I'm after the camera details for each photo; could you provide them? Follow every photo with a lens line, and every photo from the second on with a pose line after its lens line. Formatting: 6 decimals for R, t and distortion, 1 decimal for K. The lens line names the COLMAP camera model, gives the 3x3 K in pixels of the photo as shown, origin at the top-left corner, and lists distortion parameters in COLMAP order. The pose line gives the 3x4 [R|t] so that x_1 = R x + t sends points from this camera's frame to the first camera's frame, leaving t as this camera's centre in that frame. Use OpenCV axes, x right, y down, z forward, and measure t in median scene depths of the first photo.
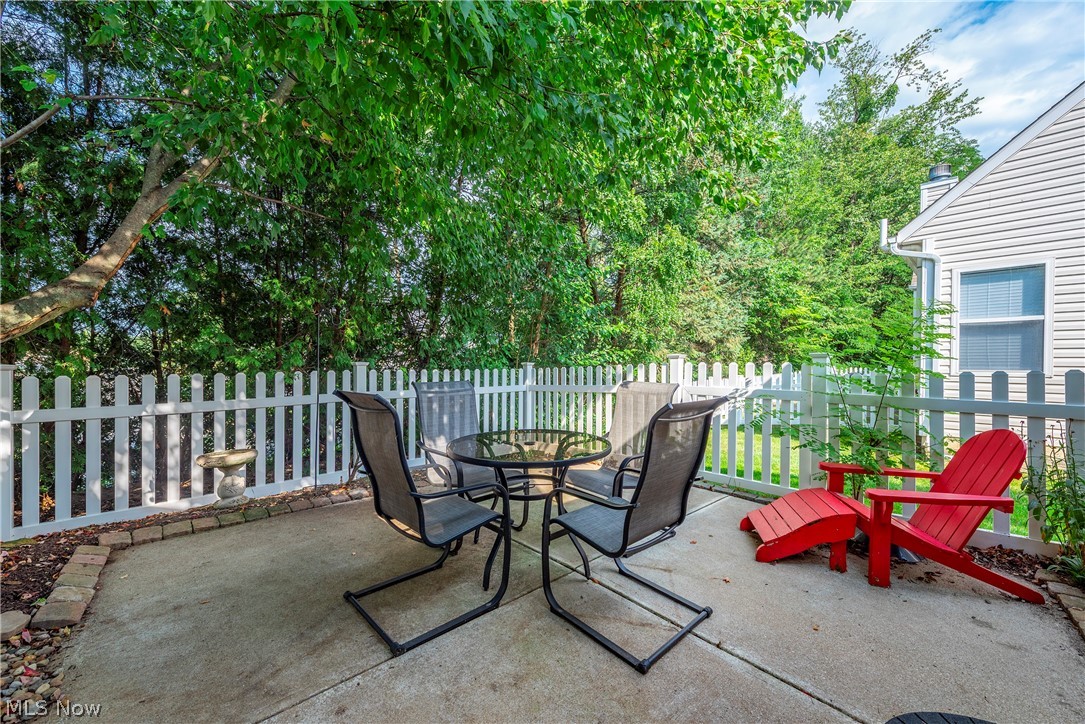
lens RADIAL K [[427.9, 0, 543.5], [0, 427.9, 366.0], [0, 0, 1]] dist [0.006348, -0.000397]
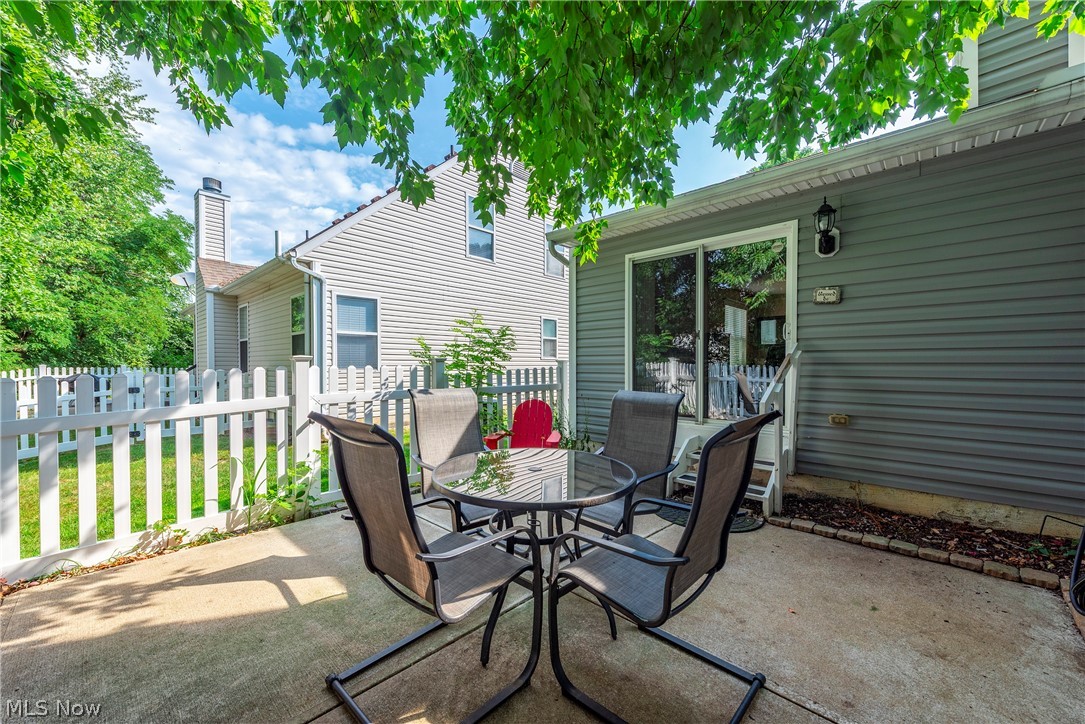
lens RADIAL K [[427.9, 0, 543.5], [0, 427.9, 366.0], [0, 0, 1]] dist [0.006348, -0.000397]
pose [[-0.061838, -0.015805, 0.997961, -0.400530], [0.011289, 0.999800, 0.016533, -0.015566], [-0.998022, 0.012288, -0.061647, 0.491083]]
